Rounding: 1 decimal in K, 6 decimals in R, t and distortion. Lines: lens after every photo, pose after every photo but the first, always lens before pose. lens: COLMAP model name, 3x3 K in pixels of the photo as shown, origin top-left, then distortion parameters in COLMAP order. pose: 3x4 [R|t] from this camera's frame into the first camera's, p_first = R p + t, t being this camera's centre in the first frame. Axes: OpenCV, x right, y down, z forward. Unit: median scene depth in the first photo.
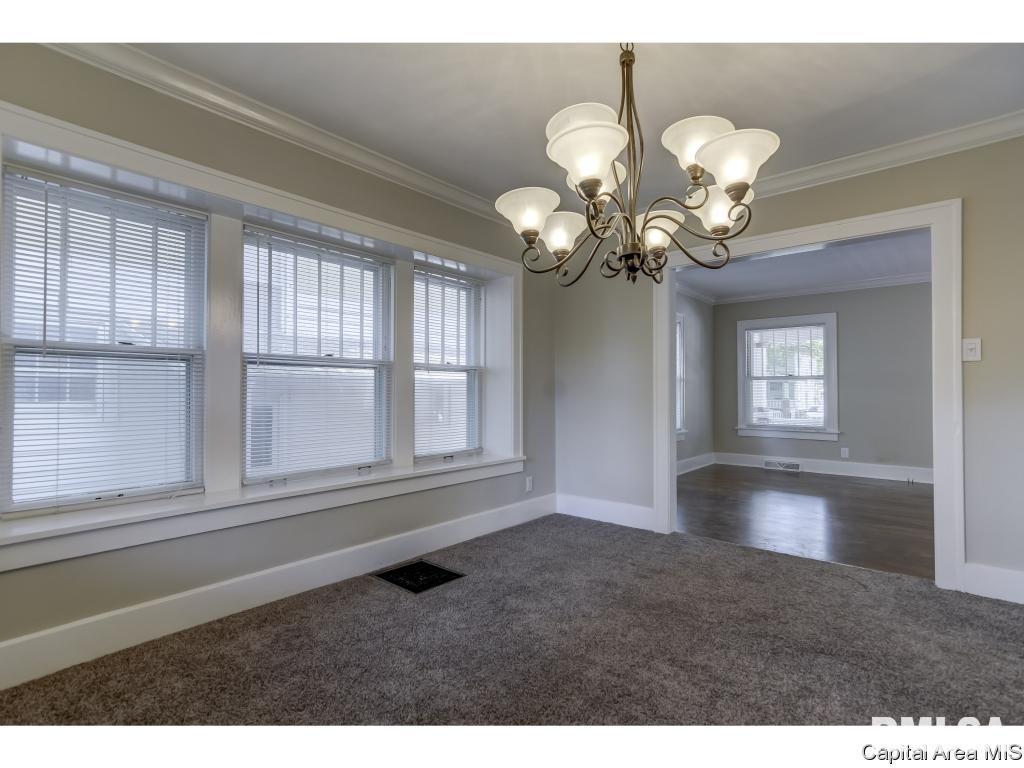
lens RADIAL K [[495.9, 0, 512.0], [0, 495.9, 384.0], [0, 0, 1]] dist [-0.000276, 0.000734]
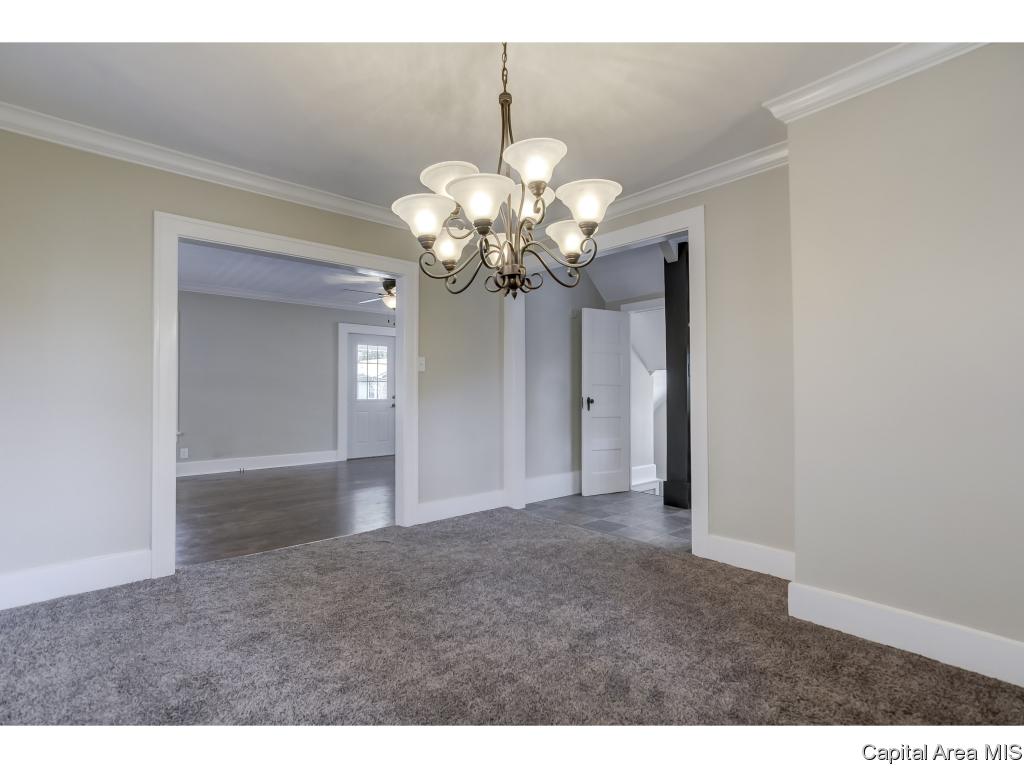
lens RADIAL K [[495.9, 0, 512.0], [0, 495.9, 384.0], [0, 0, 1]] dist [-0.000276, 0.000734]
pose [[0.154273, 0.009044, 0.987987, -0.569810], [-0.009219, 0.999928, -0.007714, 0.003438], [-0.987985, -0.007918, 0.154345, 0.522081]]
